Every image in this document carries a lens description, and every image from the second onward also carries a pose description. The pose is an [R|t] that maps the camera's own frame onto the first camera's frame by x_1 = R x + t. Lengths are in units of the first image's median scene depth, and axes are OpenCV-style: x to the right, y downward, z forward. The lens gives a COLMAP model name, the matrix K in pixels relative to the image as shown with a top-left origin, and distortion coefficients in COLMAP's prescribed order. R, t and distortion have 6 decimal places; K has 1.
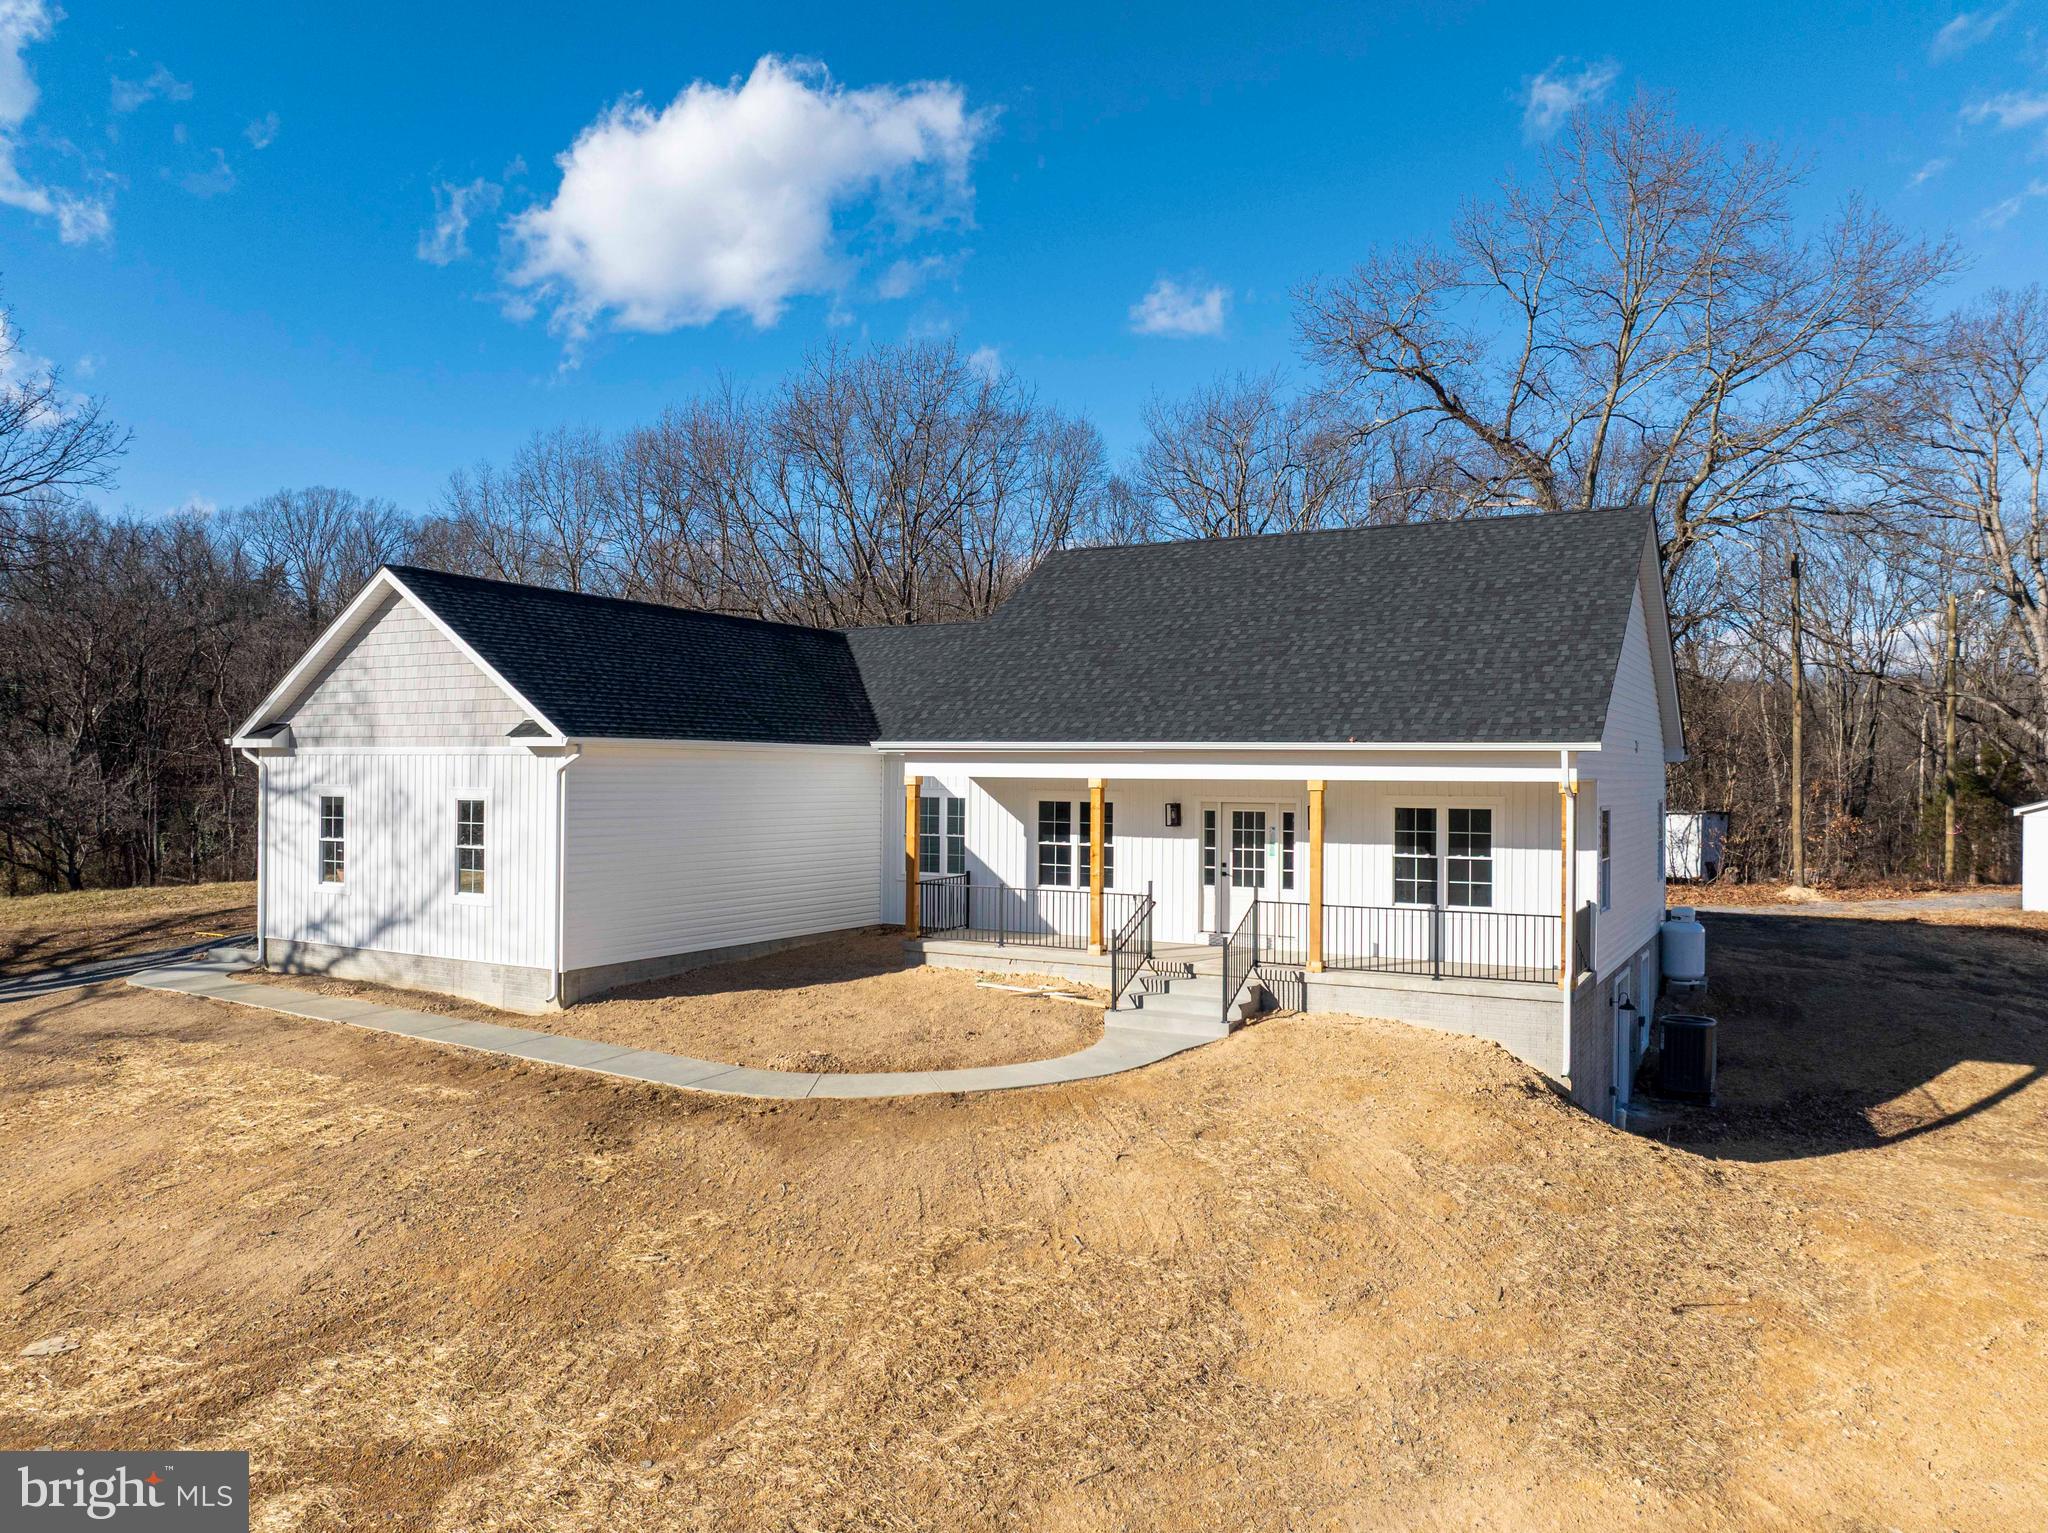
lens RADIAL K [[1447.6, 0, 1035.1], [0, 1447.6, 764.6], [0, 0, 1]] dist [-0.051248, 0.024031]
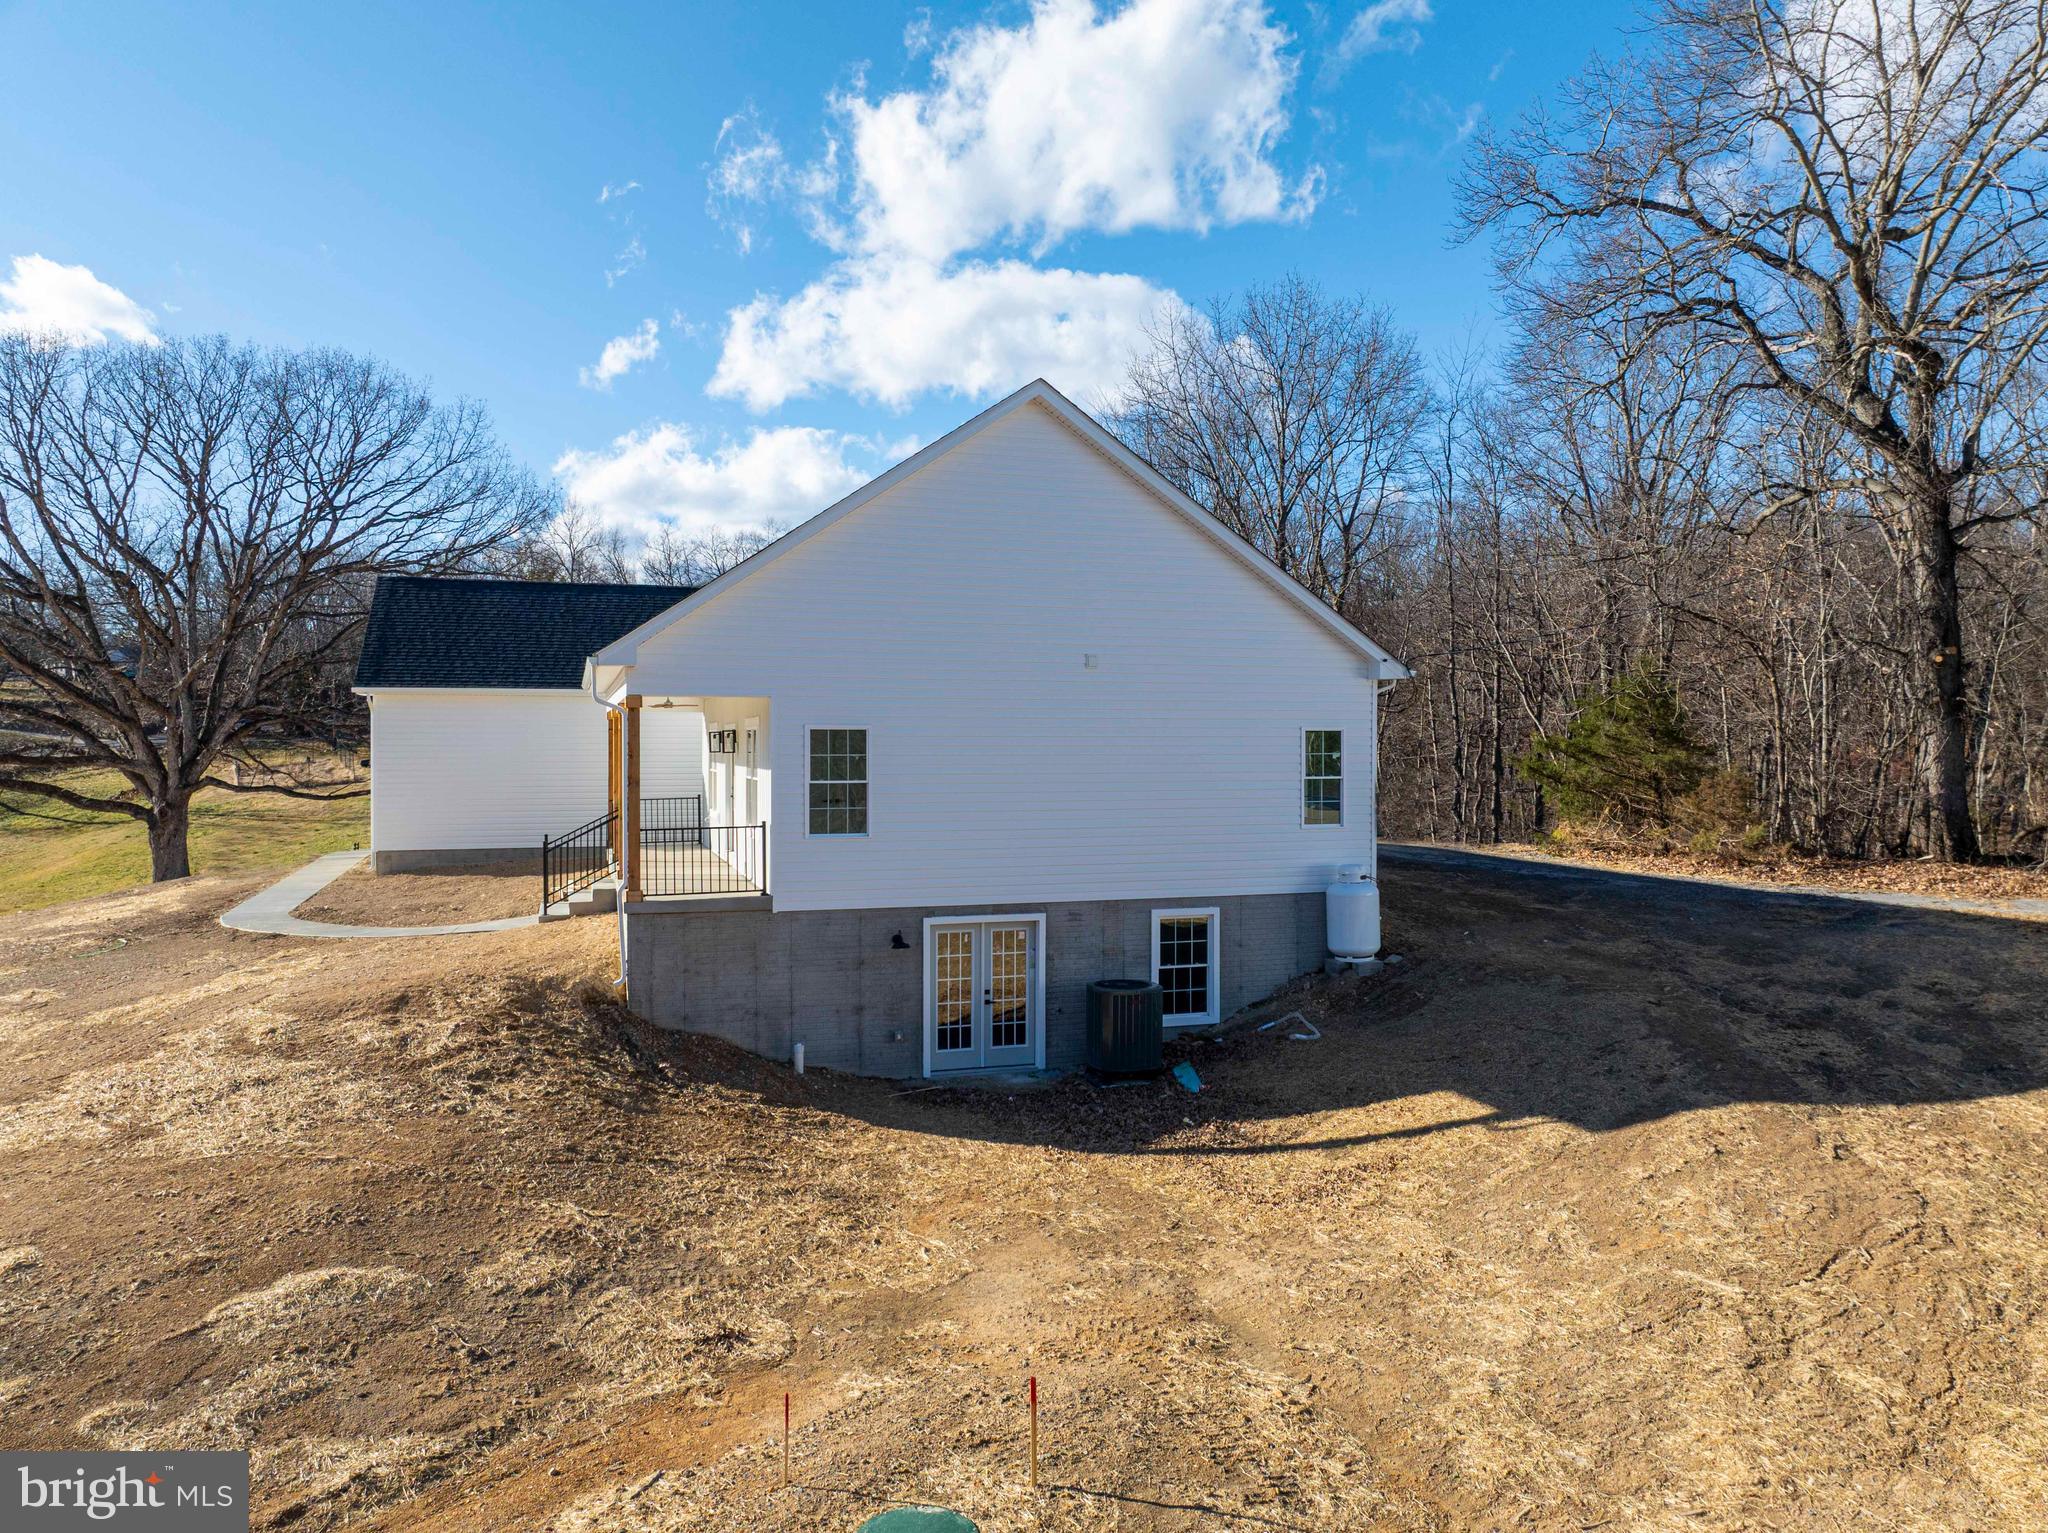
lens RADIAL K [[1447.6, 0, 1035.1], [0, 1447.6, 764.6], [0, 0, 1]] dist [-0.051248, 0.024031]
pose [[0.740468, 0.006763, -0.672057, 1.074930], [0.008365, 0.999779, 0.019276, 0.034127], [0.672039, -0.019895, 0.740248, 0.367257]]
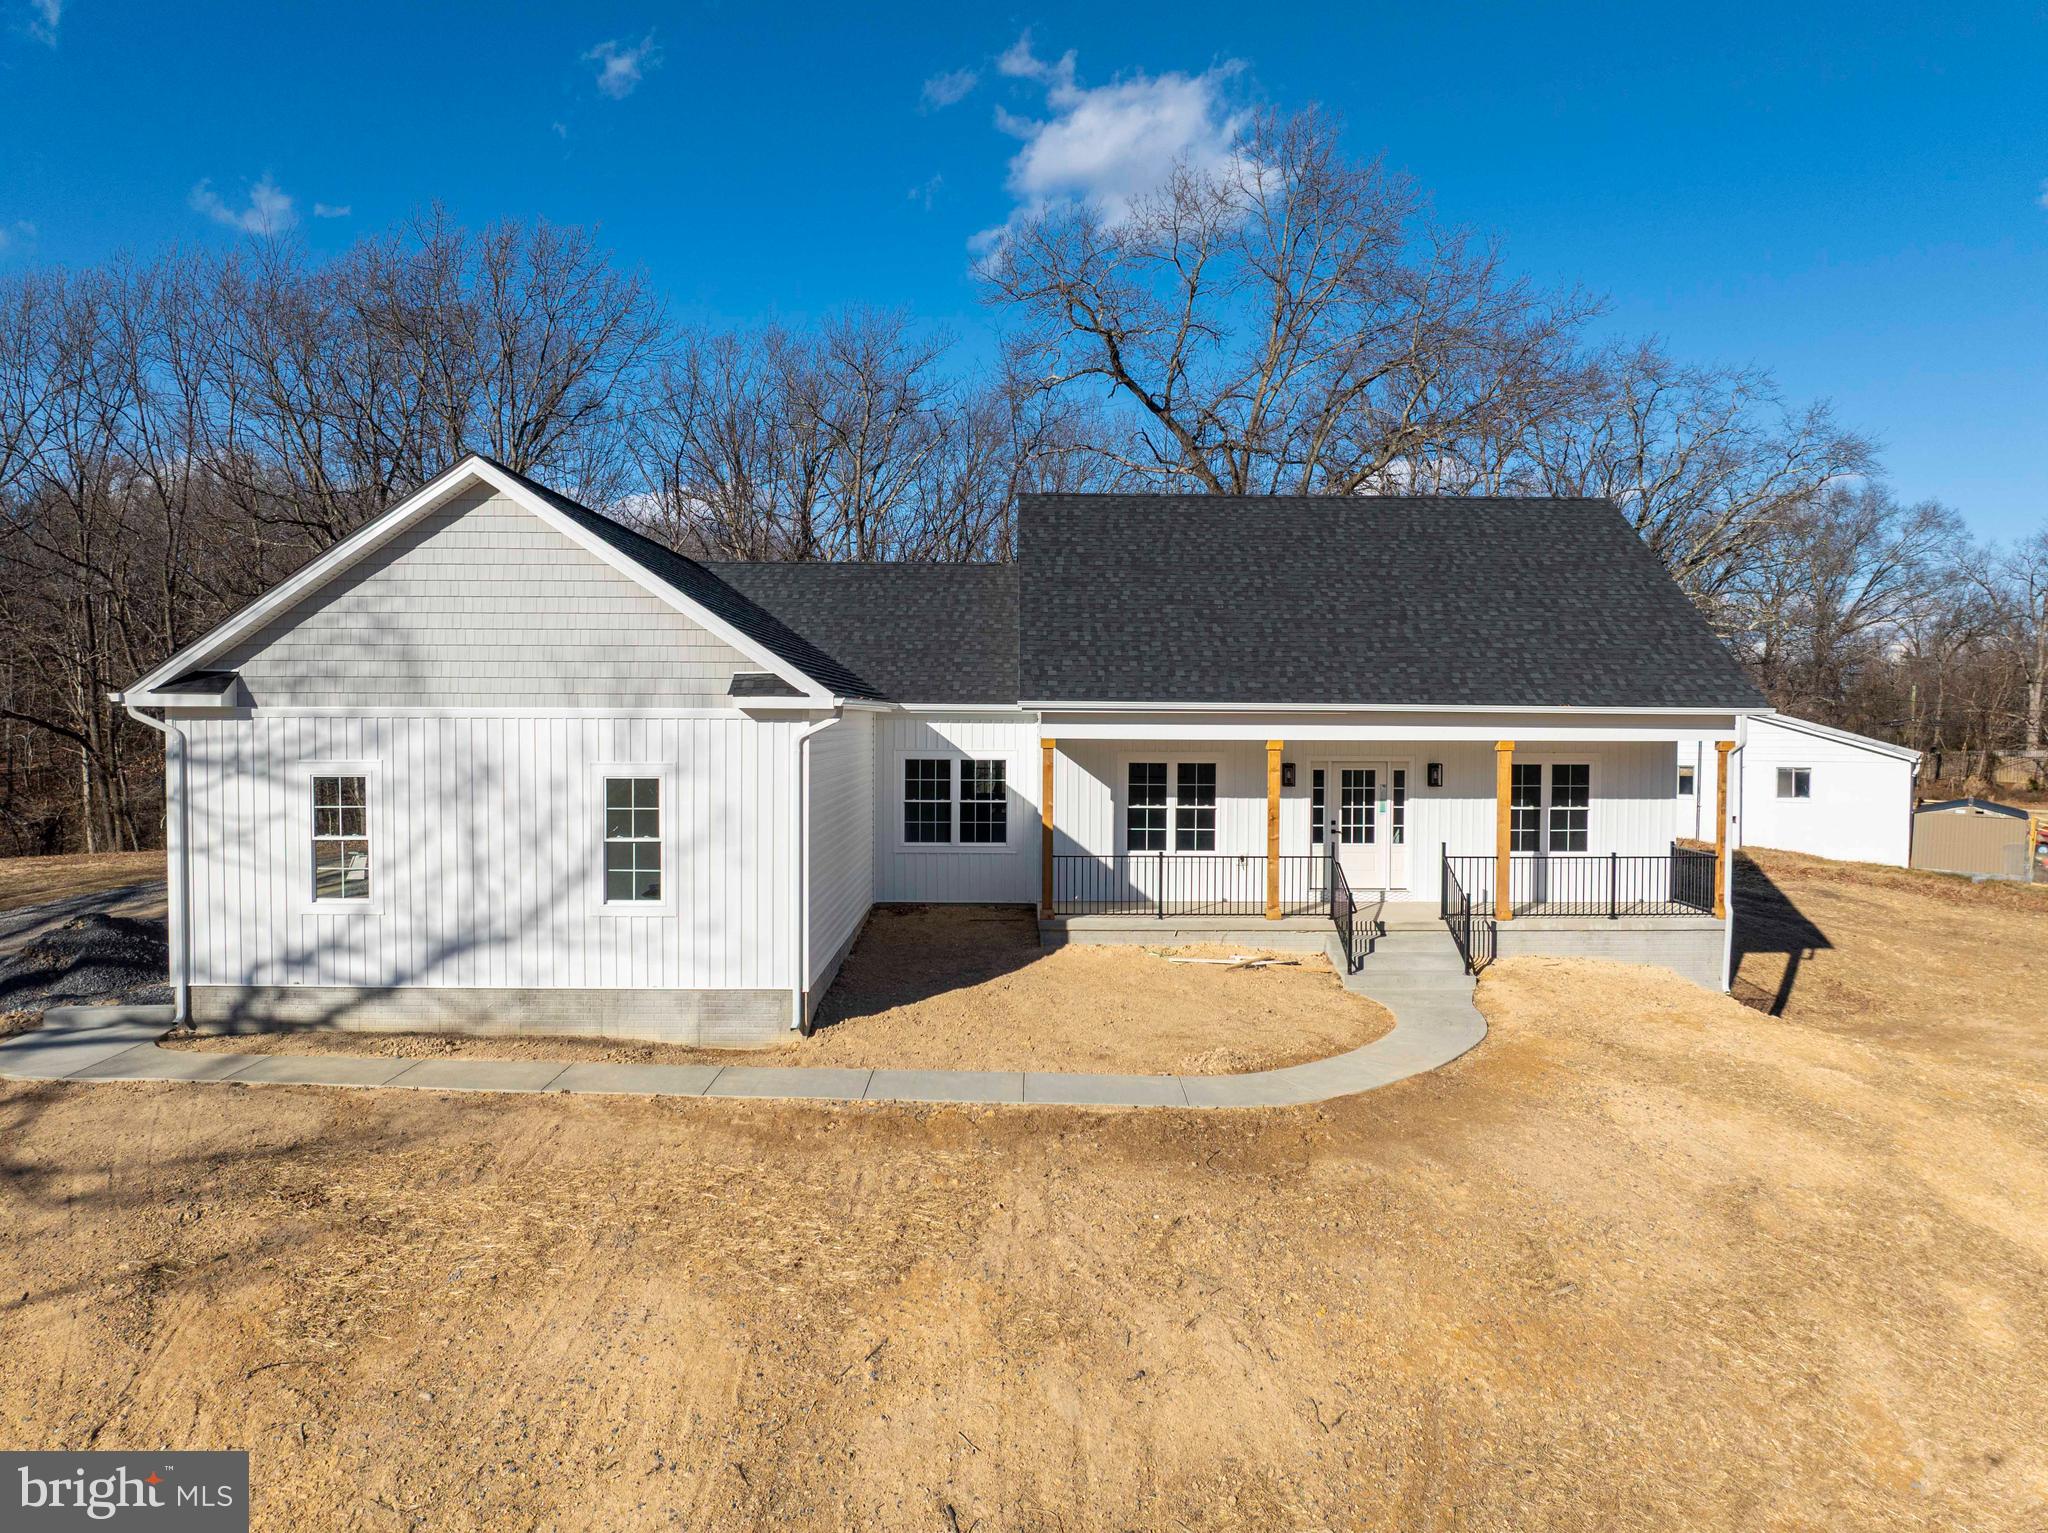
lens RADIAL K [[1442.9, 0, 1039.7], [0, 1442.9, 765.5], [0, 0, 1]] dist [-0.046326, 0.009513]
pose [[0.863003, -0.019894, 0.504806, -0.596903], [-0.000770, 0.999171, 0.040694, -0.013138], [-0.505198, -0.035508, 0.862273, 0.241310]]
